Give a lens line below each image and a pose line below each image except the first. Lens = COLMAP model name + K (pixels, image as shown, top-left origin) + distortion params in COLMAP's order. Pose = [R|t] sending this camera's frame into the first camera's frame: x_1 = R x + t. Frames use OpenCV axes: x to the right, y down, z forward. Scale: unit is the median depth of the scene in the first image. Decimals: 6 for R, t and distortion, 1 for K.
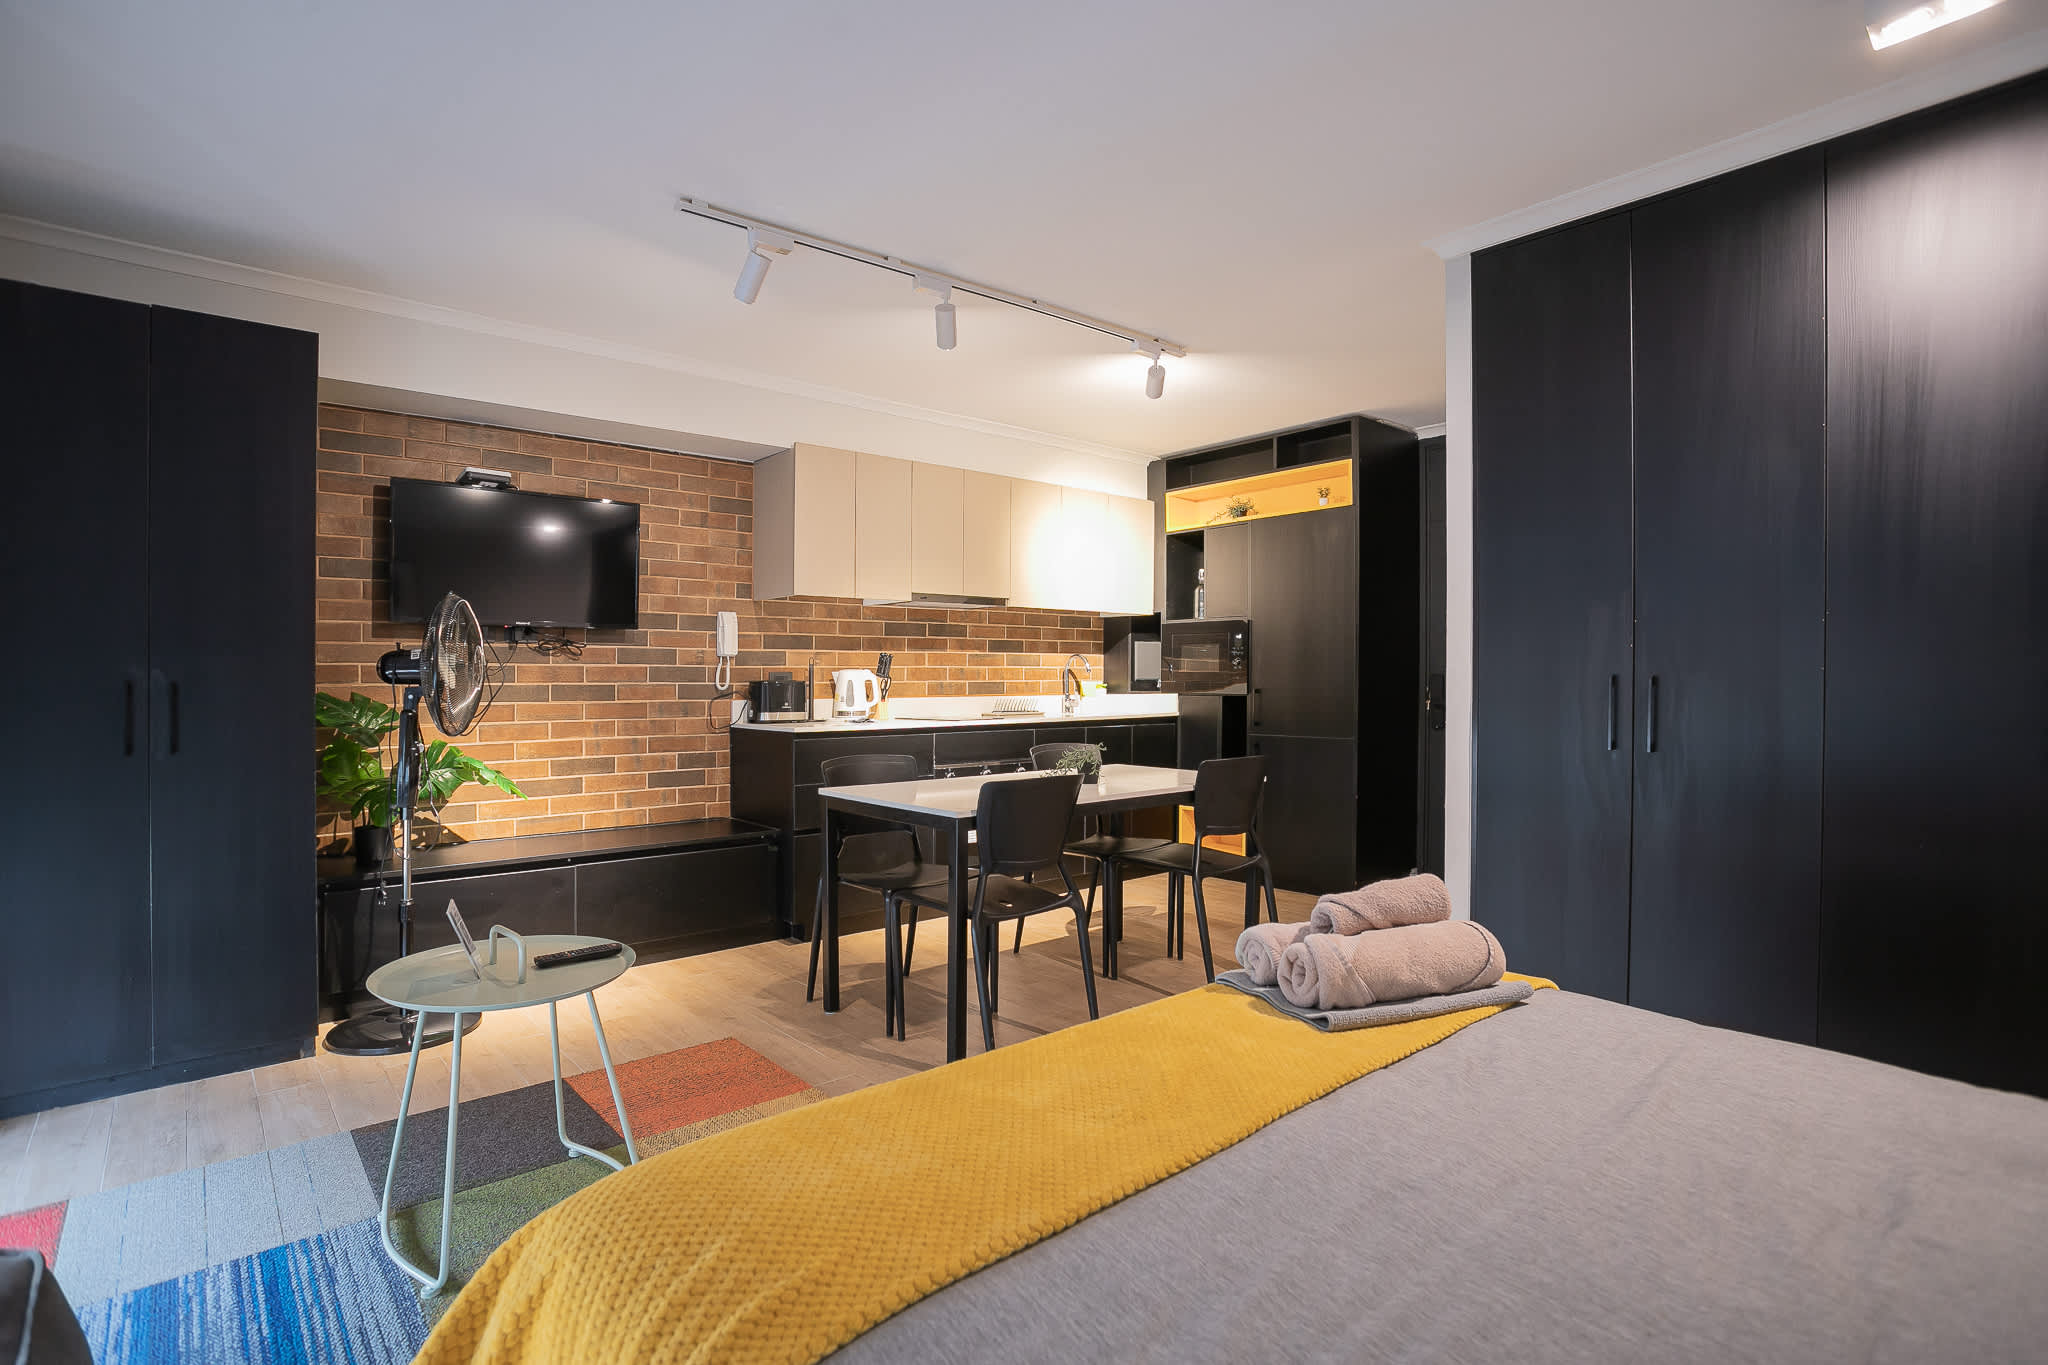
lens RADIAL K [[1076.3, 0, 1034.9], [0, 1076.3, 664.1], [0, 0, 1]] dist [0.000236, -0.030819]
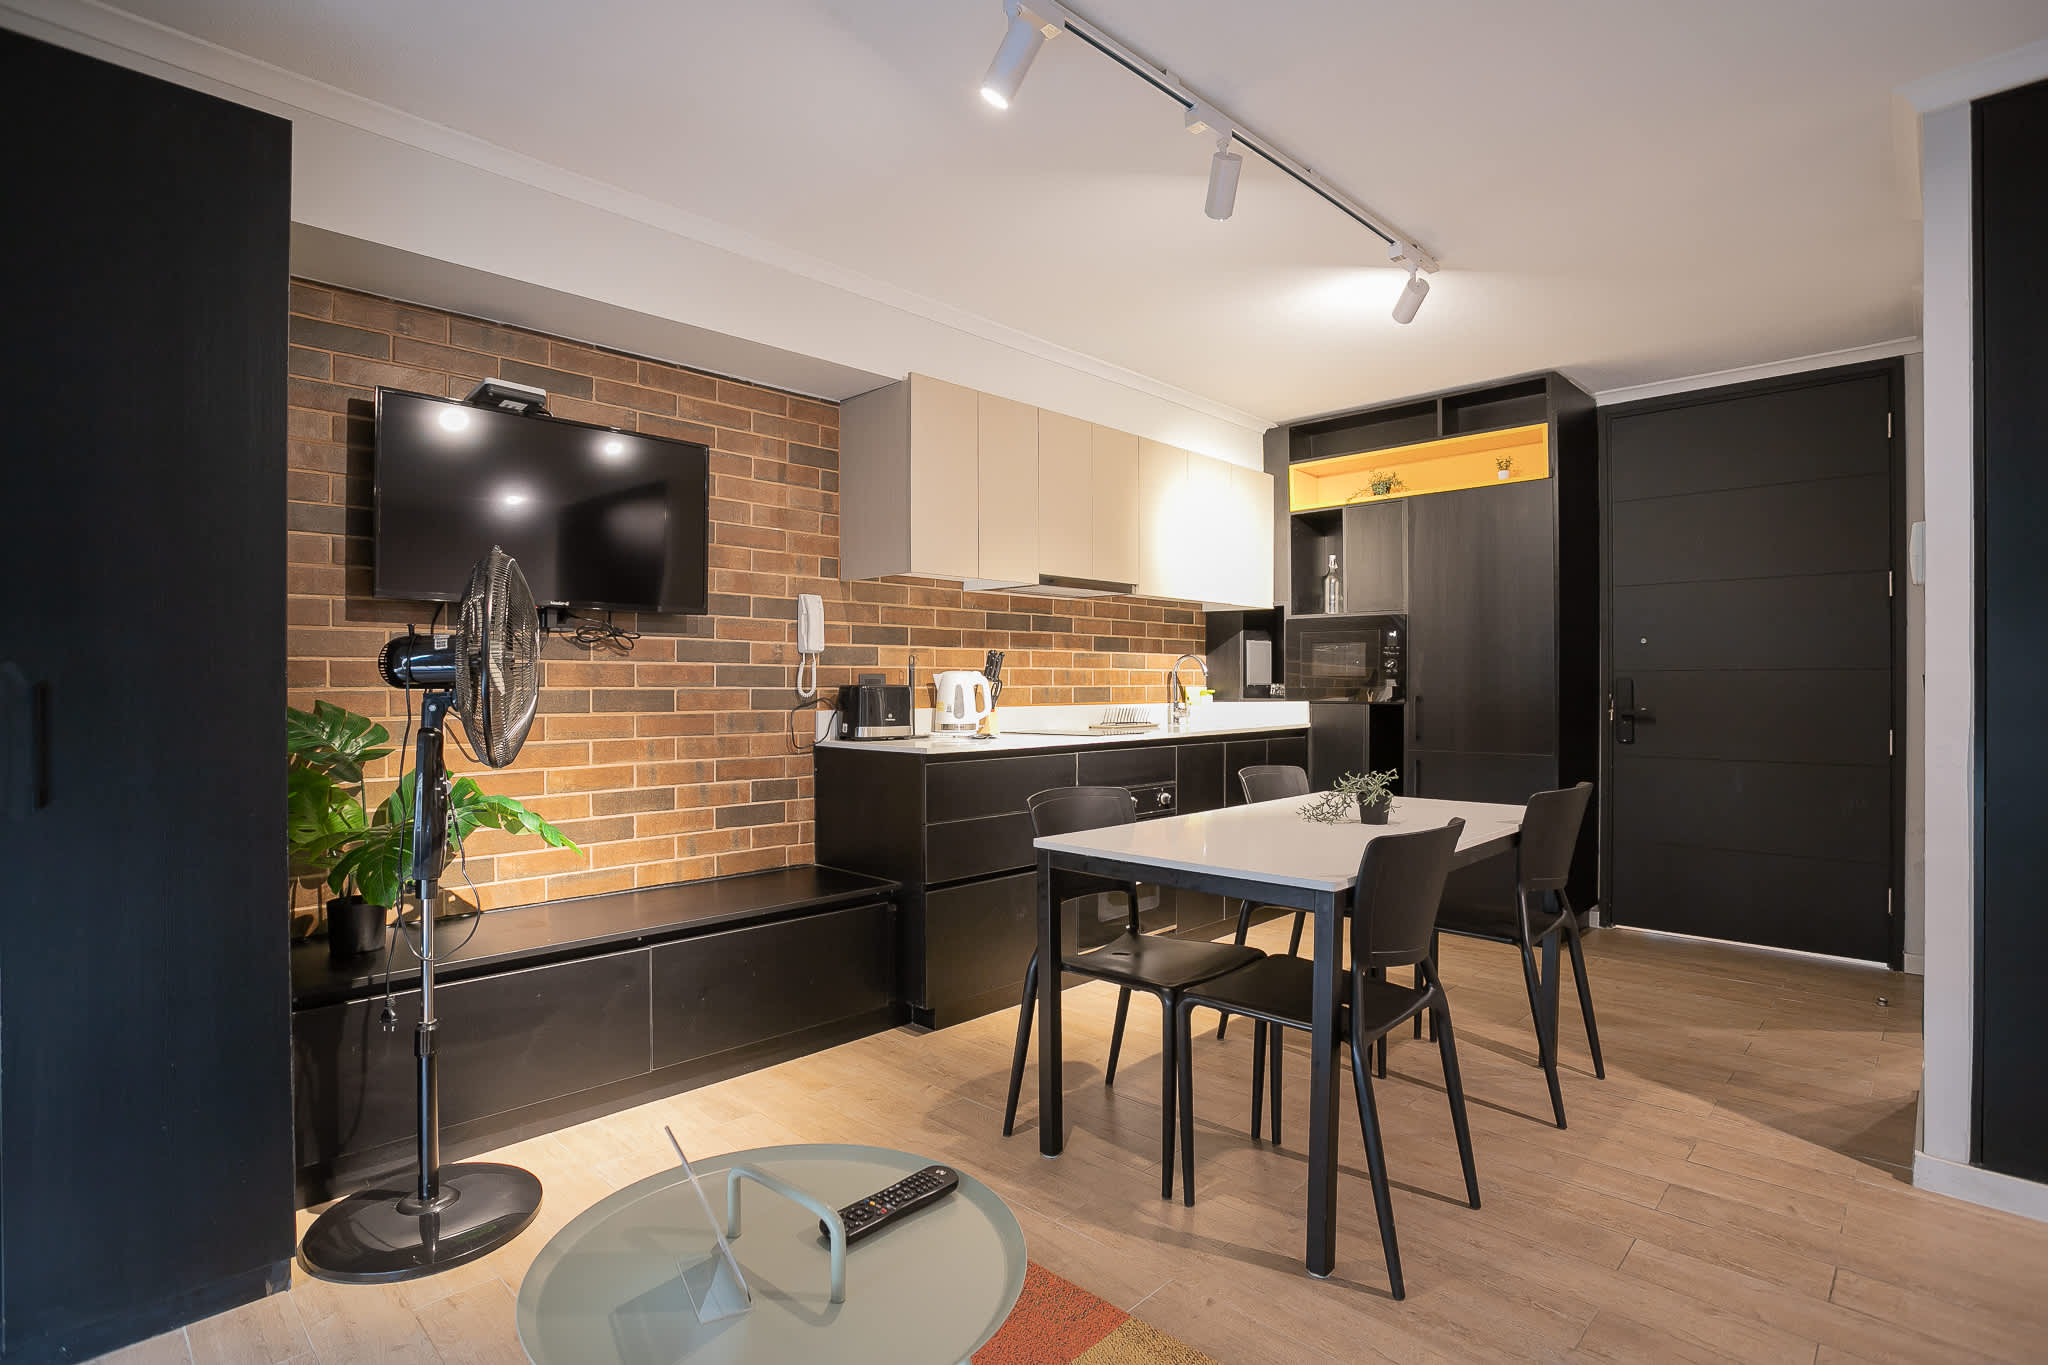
lens RADIAL K [[1063.4, 0, 1044.0], [0, 1063.4, 678.5], [0, 0, 1]] dist [-0.030339, 0.001007]
pose [[0.995195, 0.001627, 0.097895, -0.196225], [-0.002238, 0.999979, 0.006136, 0.005899], [-0.097882, -0.006325, 0.995178, 0.235978]]
